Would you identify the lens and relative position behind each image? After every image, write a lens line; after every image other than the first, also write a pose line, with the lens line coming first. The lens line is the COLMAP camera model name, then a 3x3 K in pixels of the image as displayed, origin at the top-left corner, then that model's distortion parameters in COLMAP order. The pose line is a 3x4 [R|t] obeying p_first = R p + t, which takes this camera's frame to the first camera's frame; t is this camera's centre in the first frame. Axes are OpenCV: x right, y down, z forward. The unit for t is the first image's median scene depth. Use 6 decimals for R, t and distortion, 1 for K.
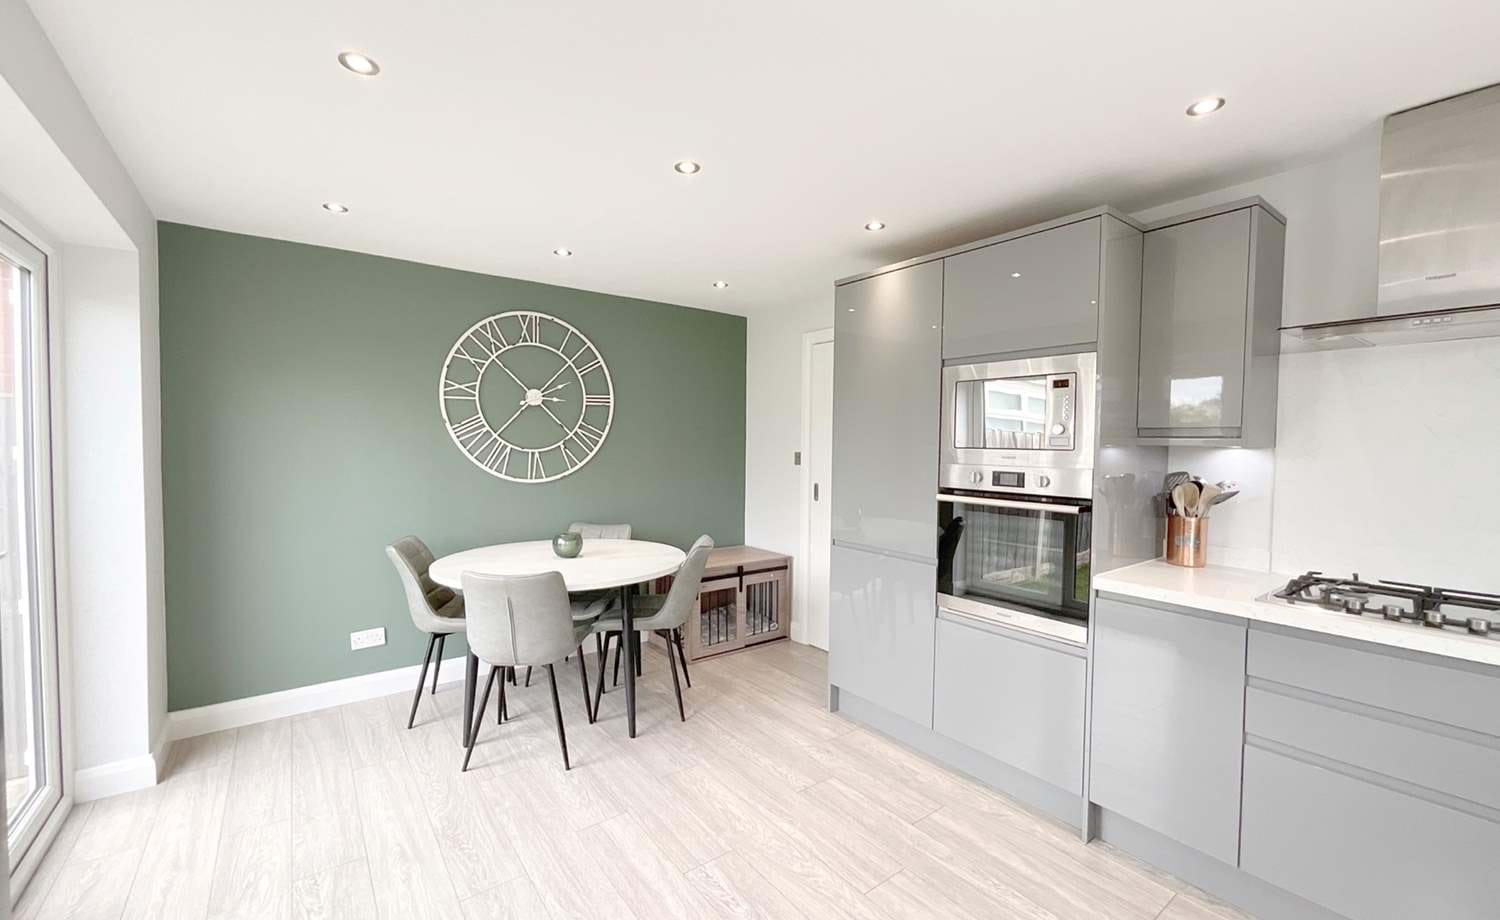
lens RADIAL K [[610.9, 0, 755.7], [0, 610.9, 461.3], [0, 0, 1]] dist [0.001550, -0.000162]
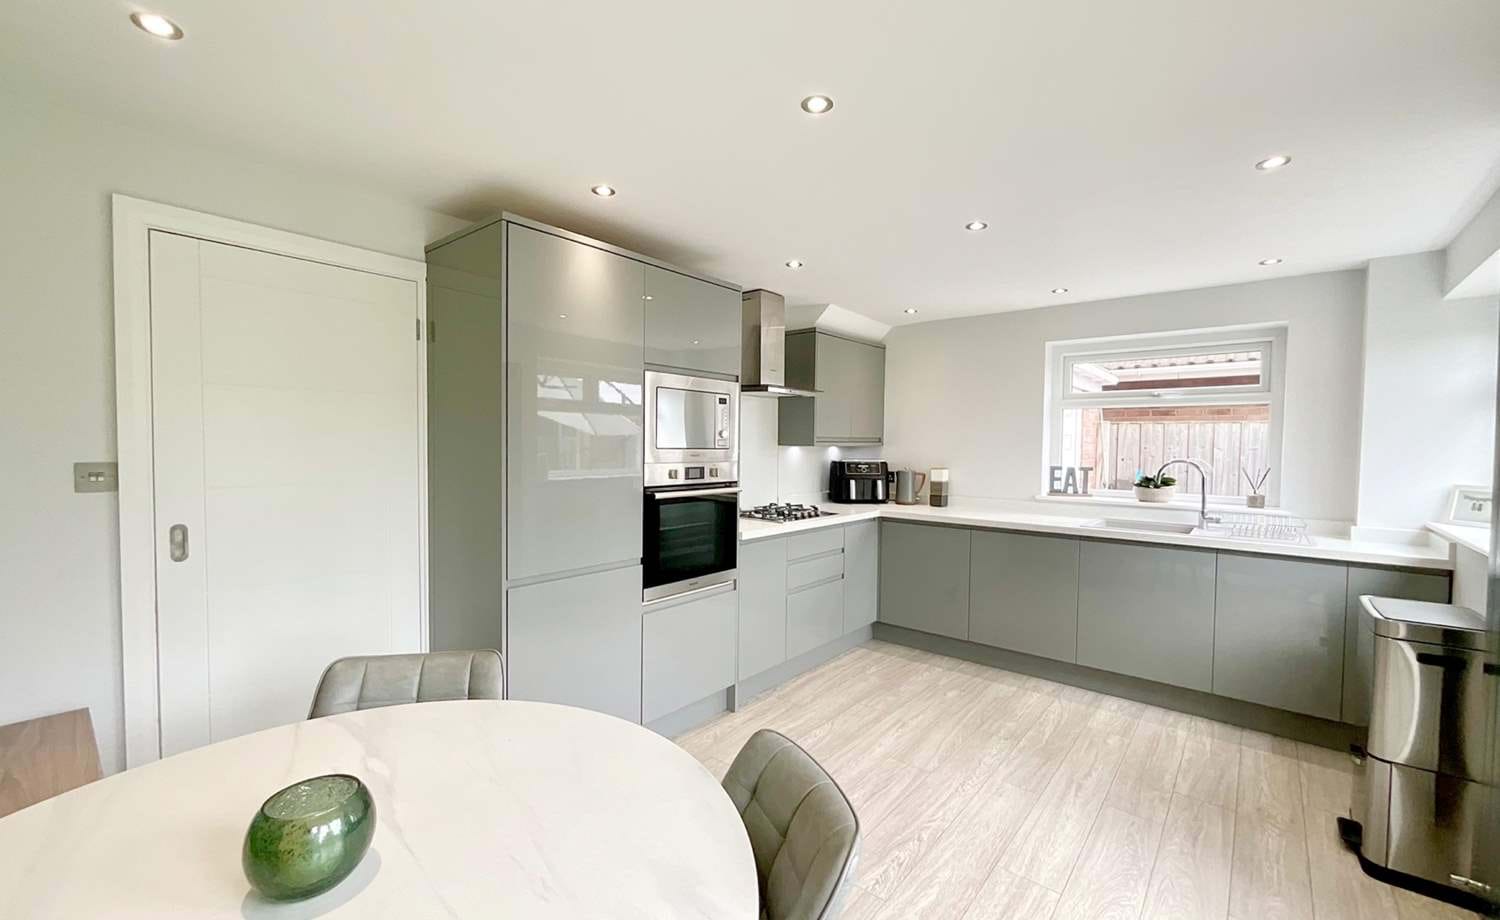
lens RADIAL K [[610.9, 0, 750.0], [0, 610.9, 460.6], [0, 0, 1]] dist [0.001550, -0.000162]
pose [[-0.222337, -0.041193, 0.974099, -0.812242], [0.016380, 0.998808, 0.045977, -0.051020], [-0.974832, 0.026178, -0.221398, 1.168280]]
